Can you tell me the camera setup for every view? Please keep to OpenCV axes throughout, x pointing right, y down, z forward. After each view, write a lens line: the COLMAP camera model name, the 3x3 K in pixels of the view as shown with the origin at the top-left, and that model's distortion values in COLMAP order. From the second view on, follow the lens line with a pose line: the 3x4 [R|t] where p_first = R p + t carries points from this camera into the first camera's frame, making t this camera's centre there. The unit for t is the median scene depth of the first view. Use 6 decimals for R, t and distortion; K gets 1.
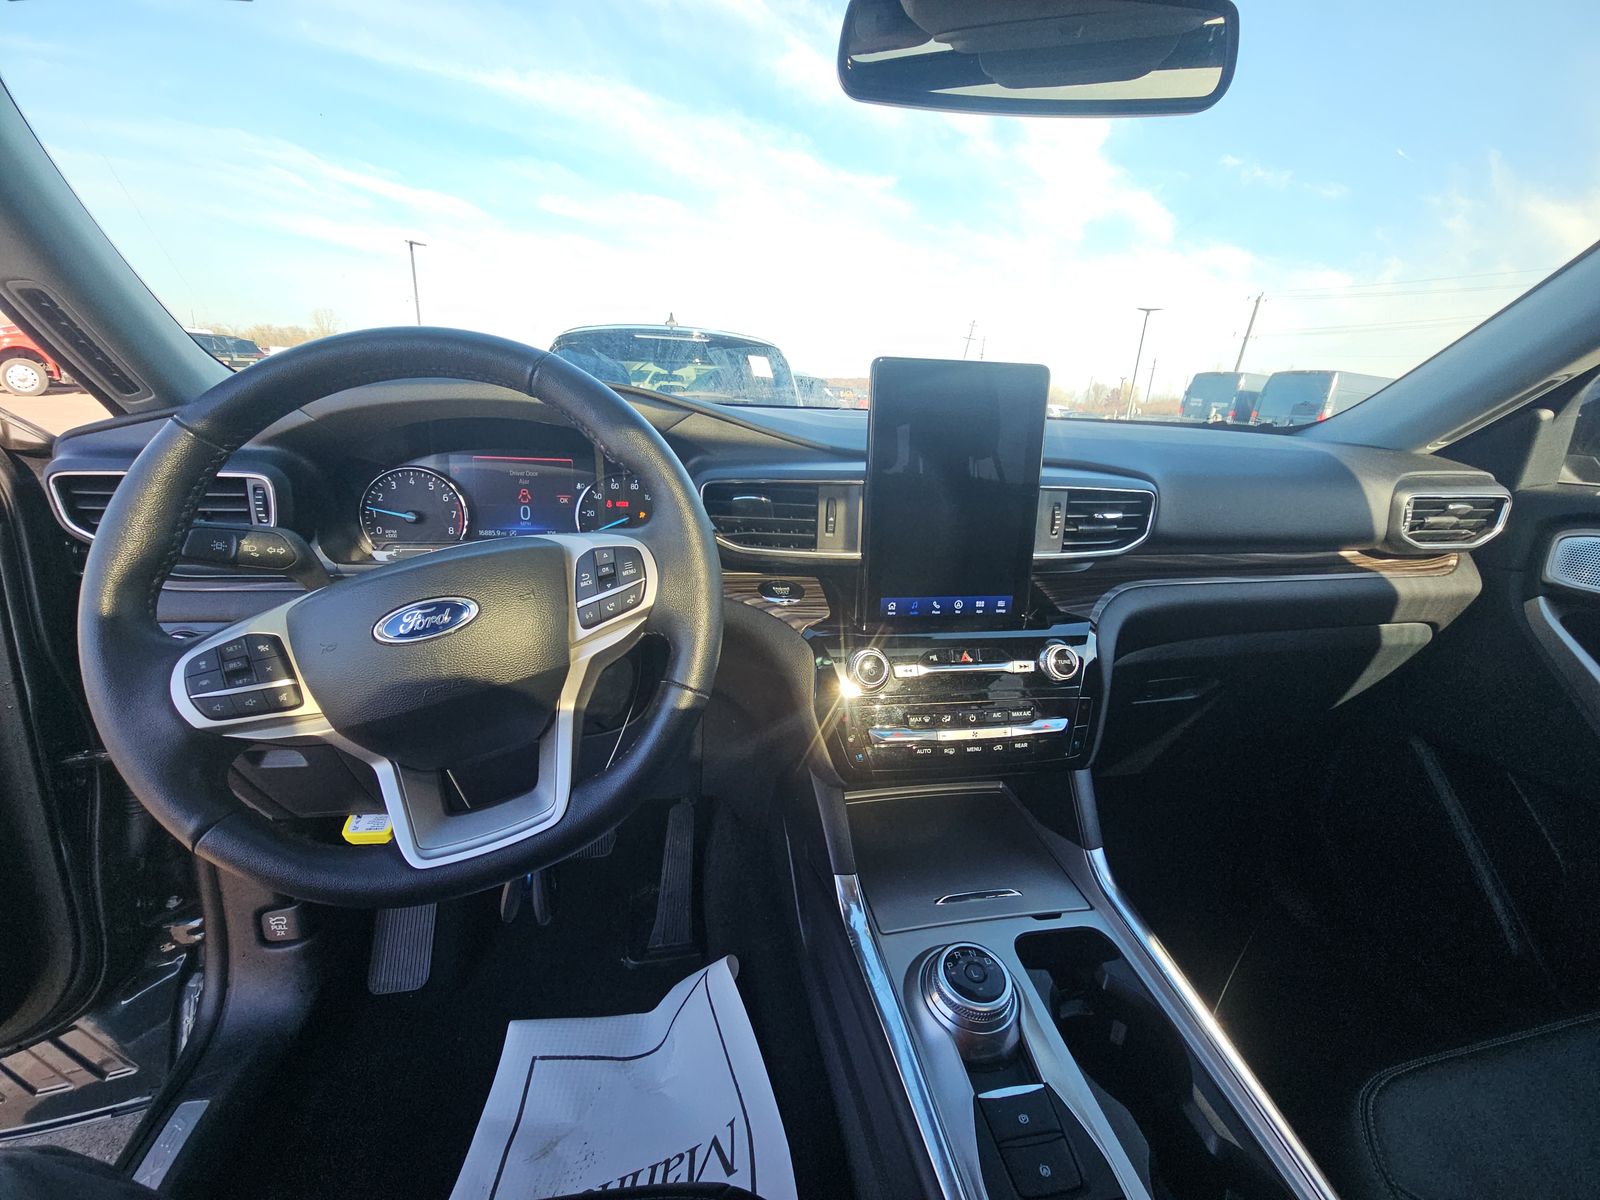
lens RADIAL K [[642.0, 0, 792.8], [0, 642.0, 599.5], [0, 0, 1]] dist [0.017416, -0.013392]
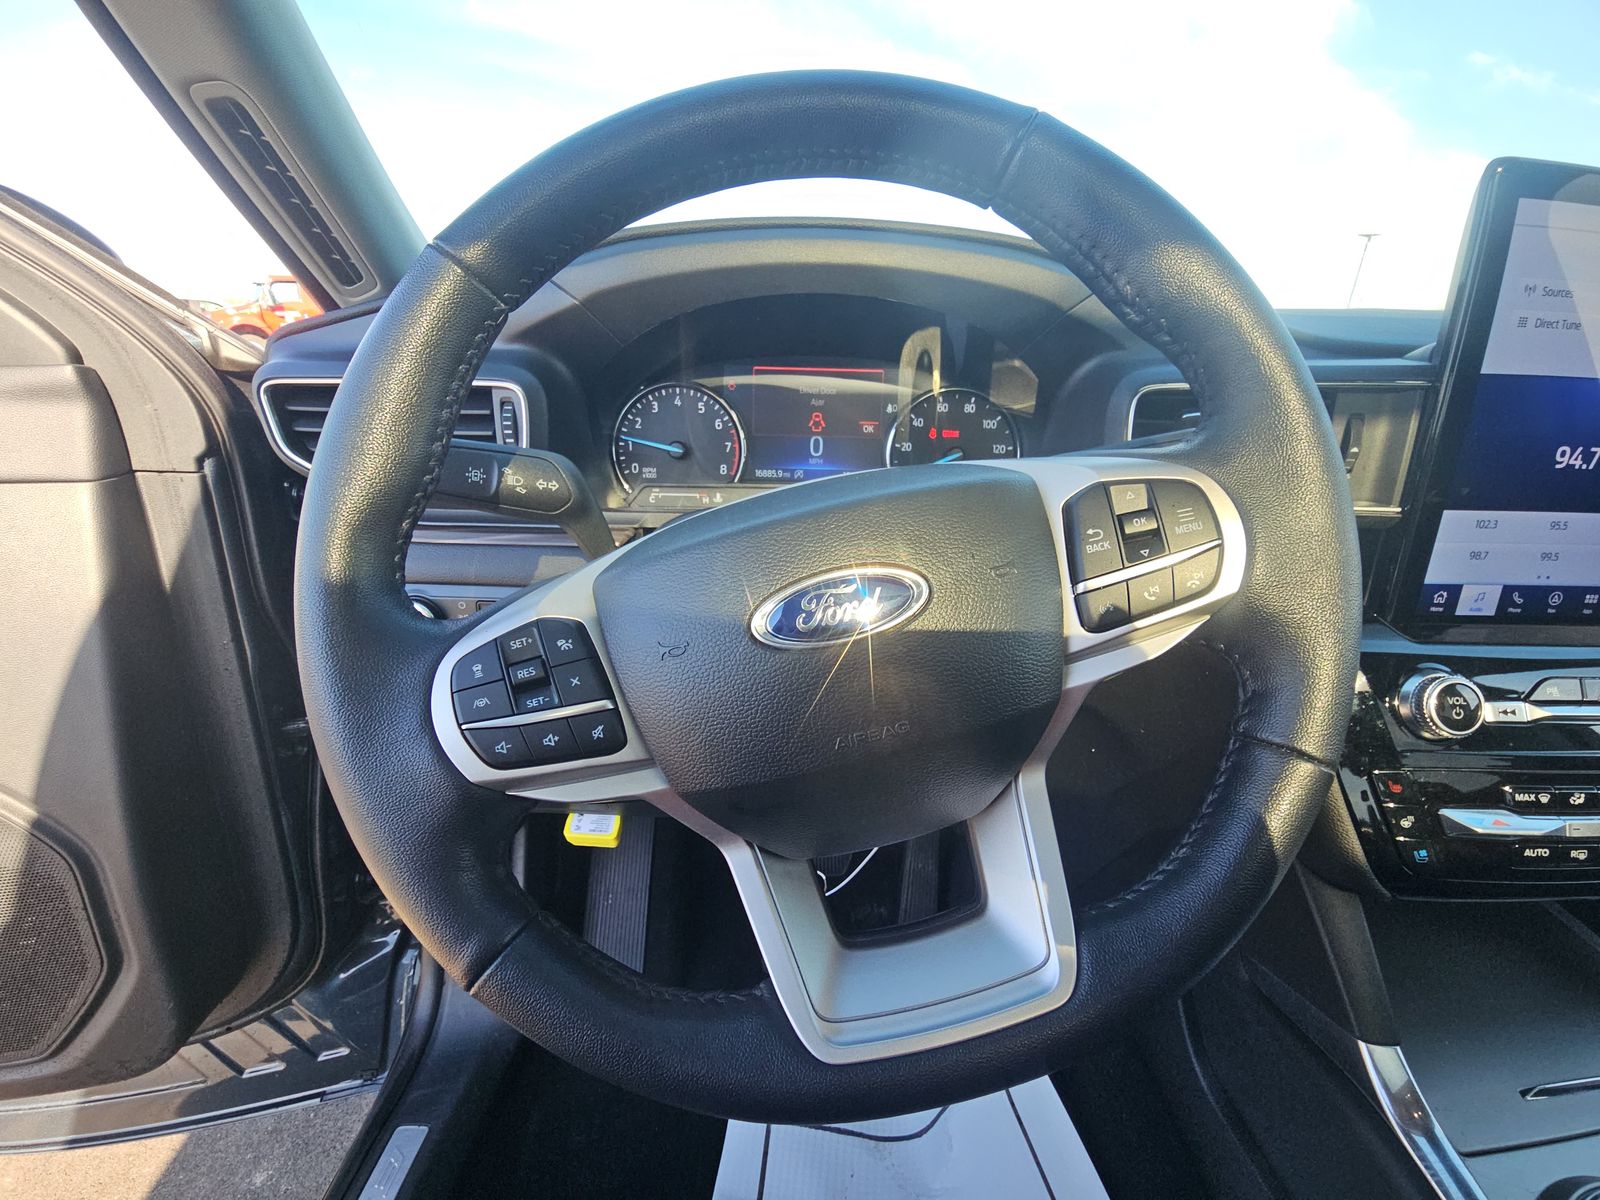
lens RADIAL K [[648.0, 0, 800.0], [0, 648.0, 600.0], [0, 0, 1]] dist [-0.008874, 0.000151]
pose [[0.983742, 0.040570, -0.174944, -0.367740], [-0.031014, 0.997892, 0.057014, -0.003431], [0.176888, -0.050661, 0.982926, 0.334713]]
